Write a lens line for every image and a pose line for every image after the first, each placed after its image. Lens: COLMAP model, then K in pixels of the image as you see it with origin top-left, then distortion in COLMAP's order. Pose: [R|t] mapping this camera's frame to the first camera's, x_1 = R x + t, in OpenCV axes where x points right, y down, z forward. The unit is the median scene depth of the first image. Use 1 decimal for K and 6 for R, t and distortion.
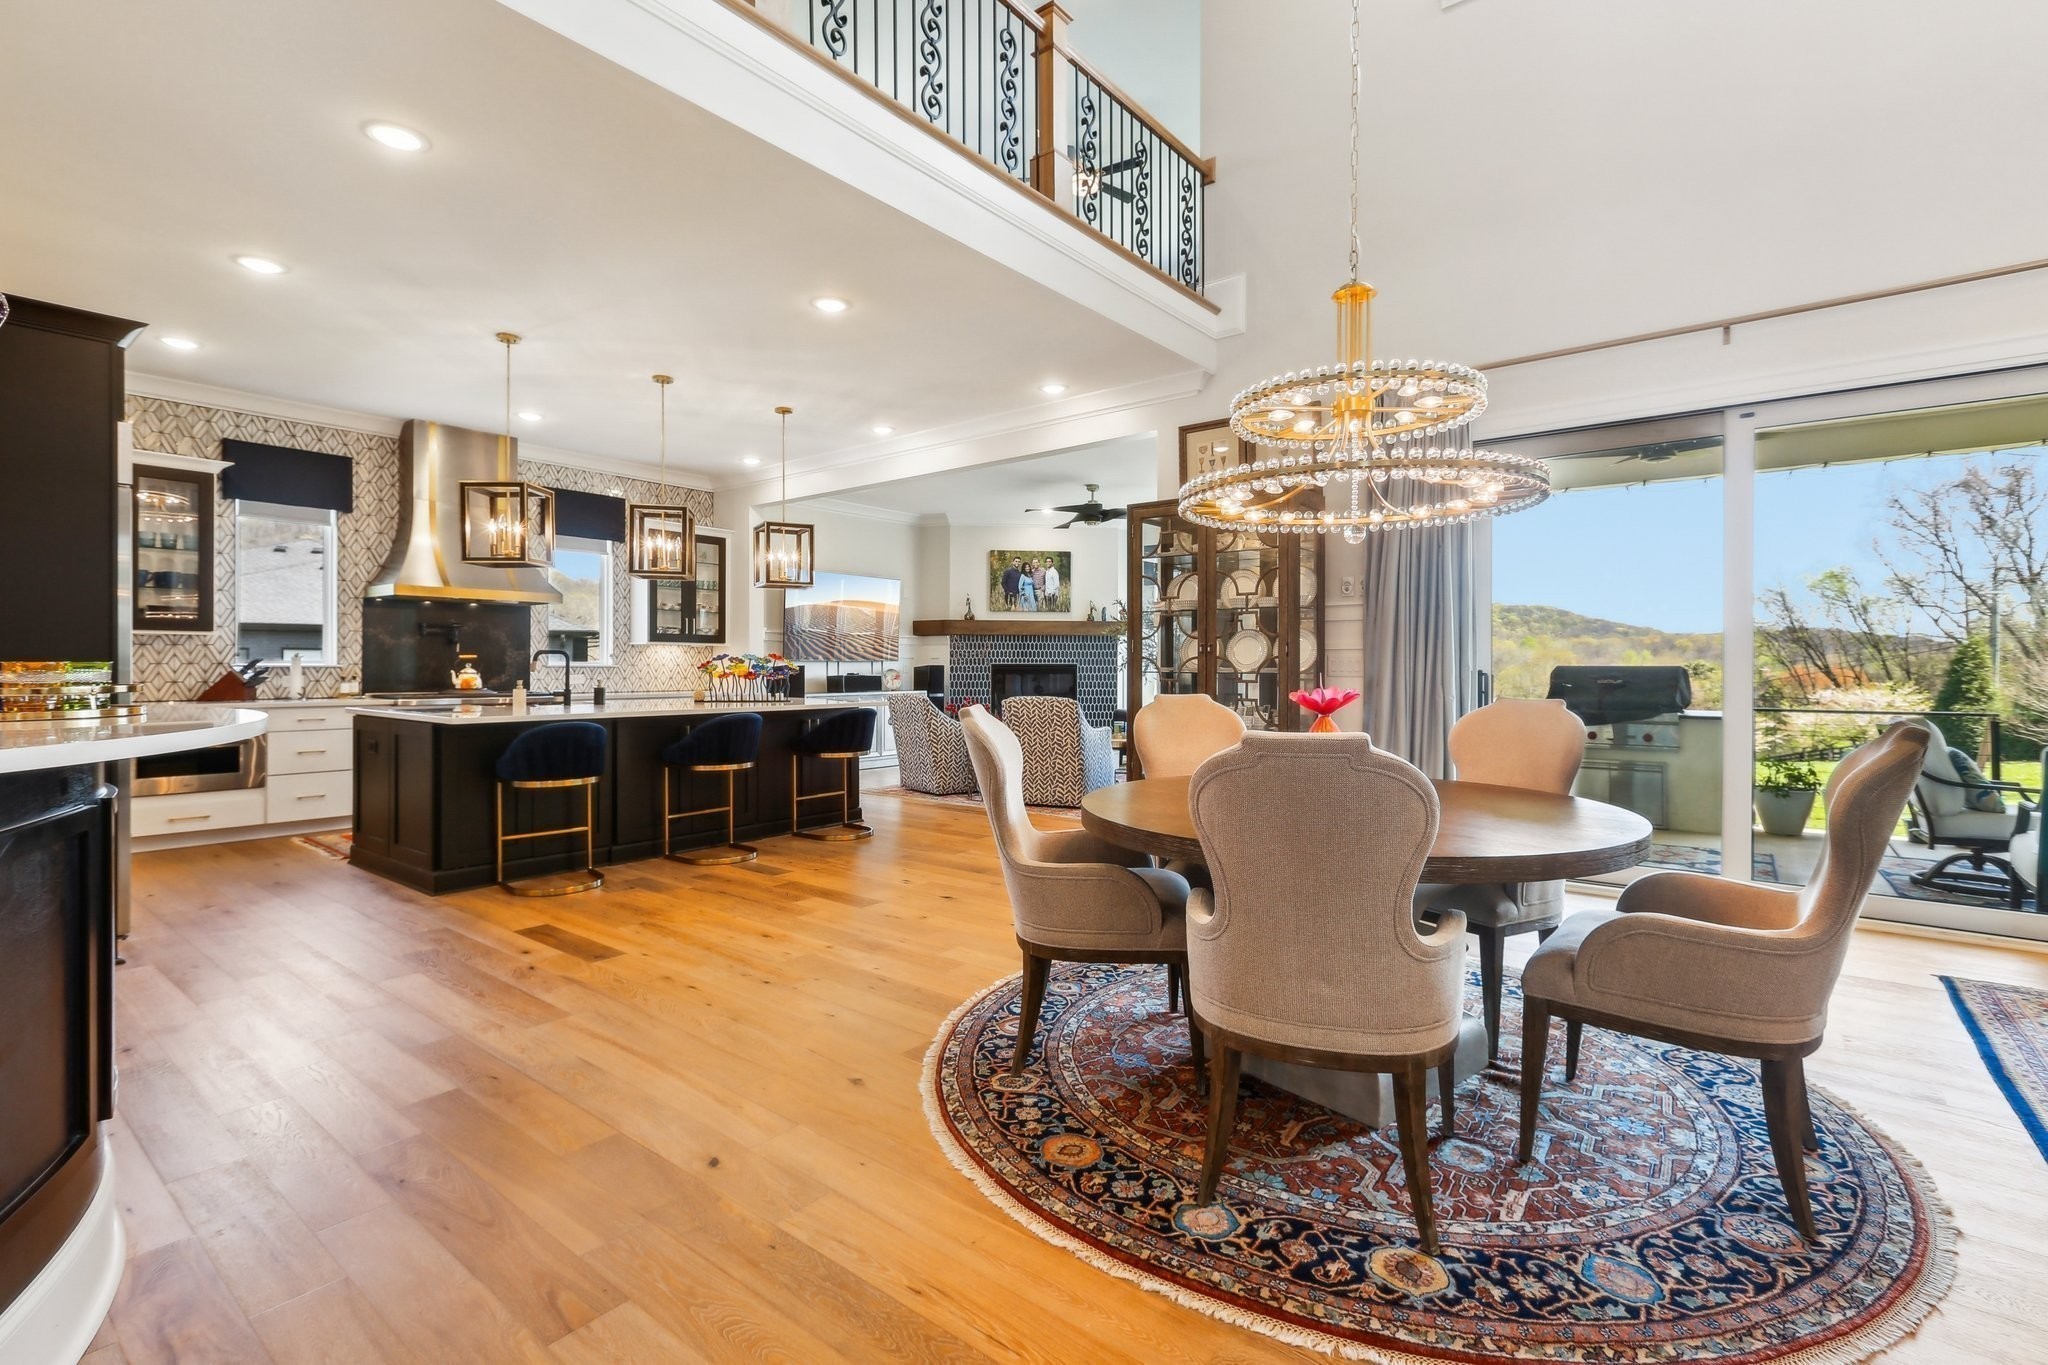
lens RADIAL K [[920.7, 0, 1026.1], [0, 920.7, 676.7], [0, 0, 1]] dist [-0.000135, -0.000364]
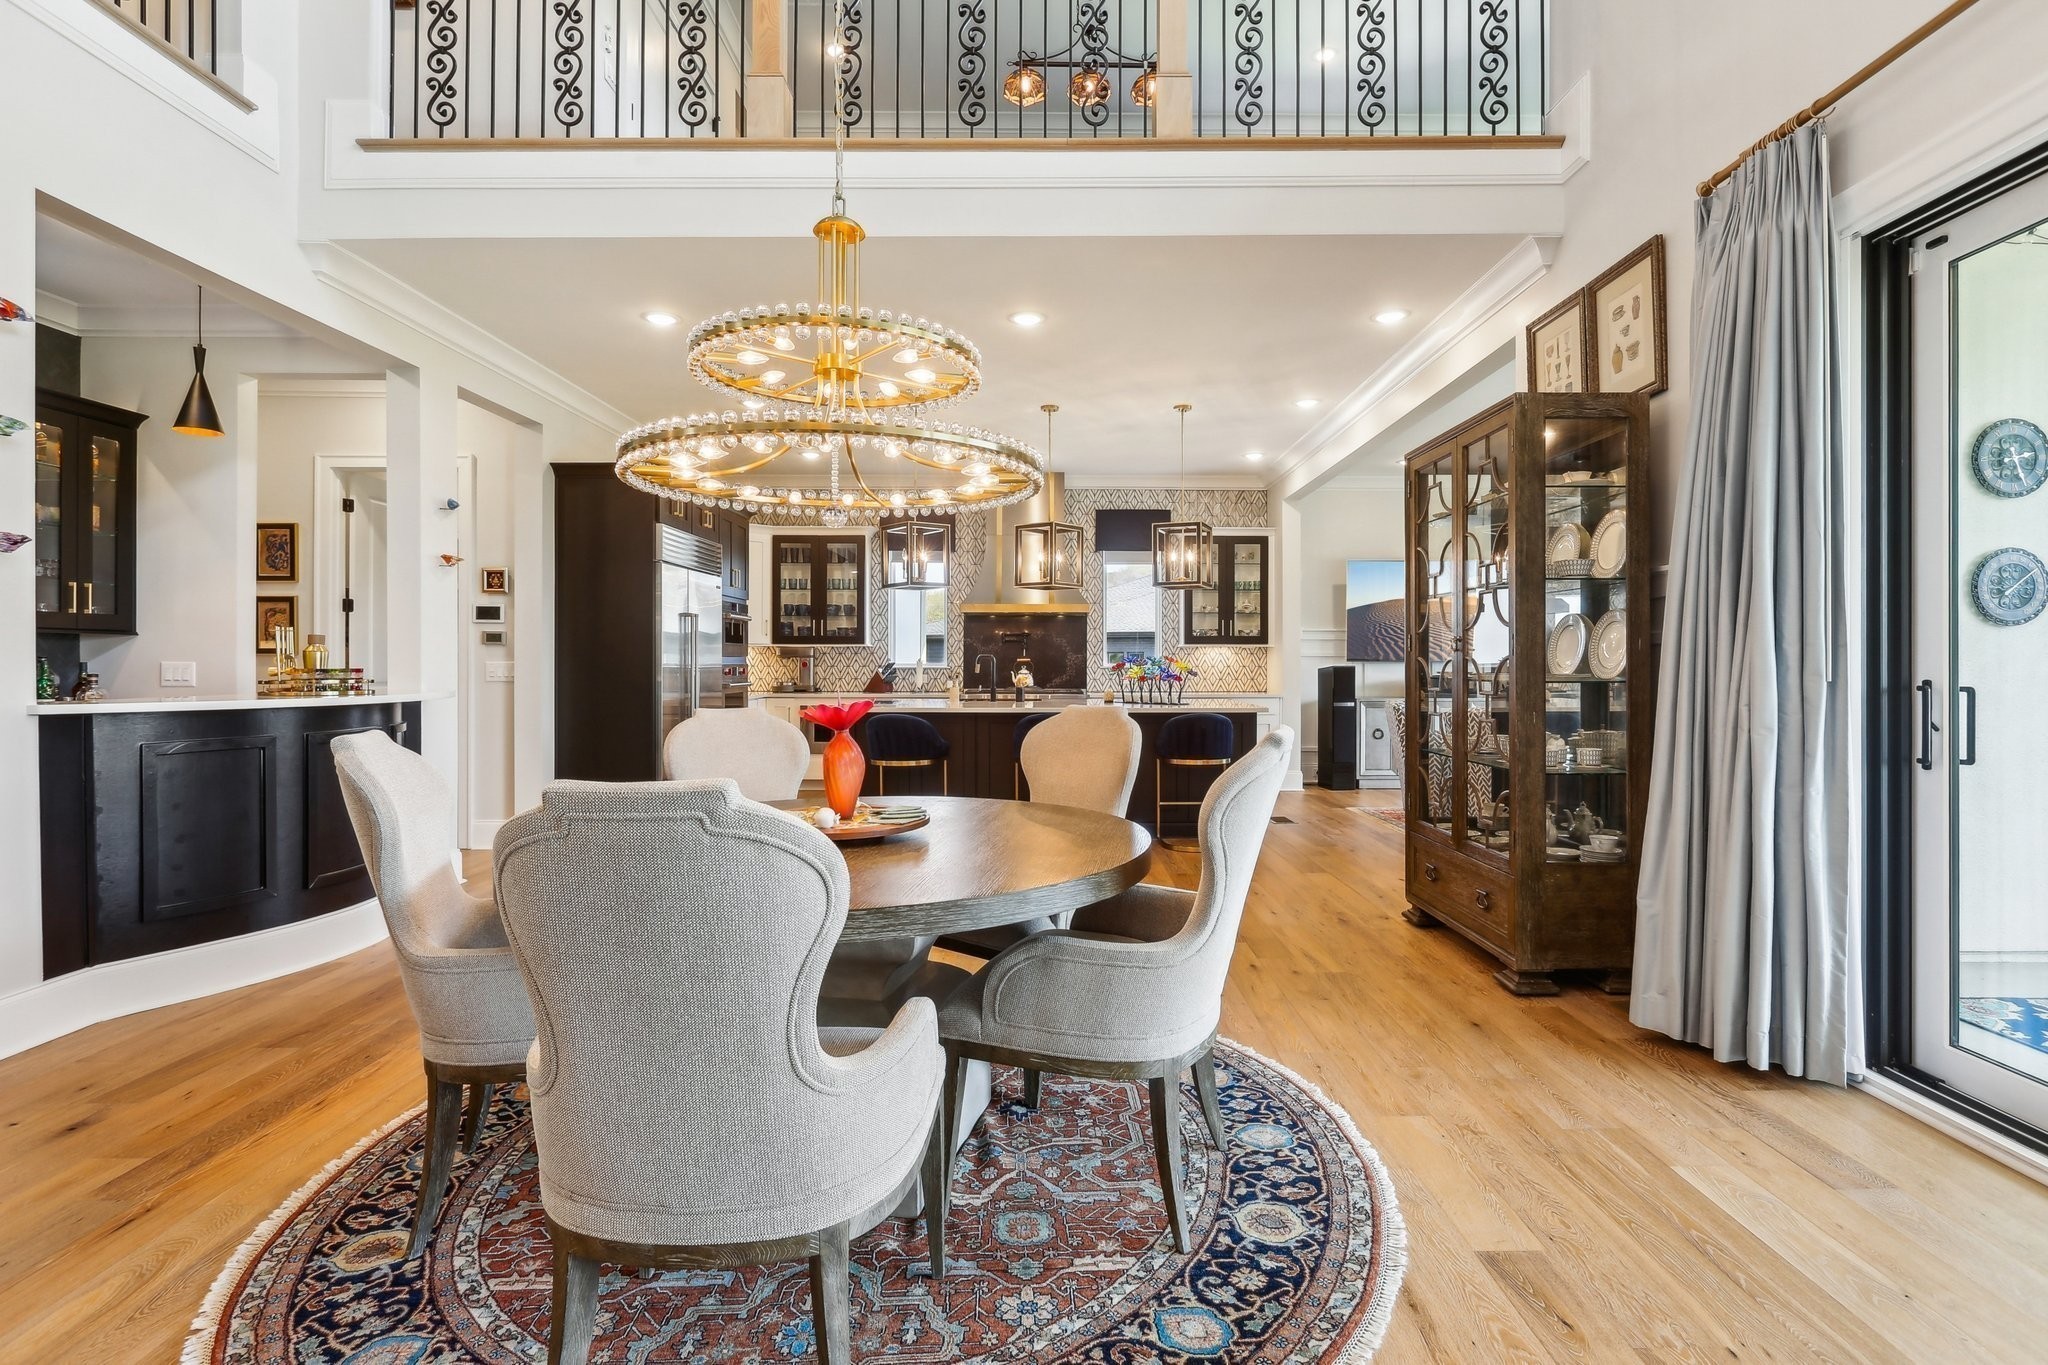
lens RADIAL K [[967.4, 0, 1024.0], [0, 967.4, 682.5], [0, 0, 1]] dist [-0.000969, -0.000332]
pose [[0.640387, 0.013258, -0.767938, 0.423830], [-0.007689, 0.999912, 0.010850, -0.006867], [0.768014, -0.001043, 0.640433, 0.209598]]
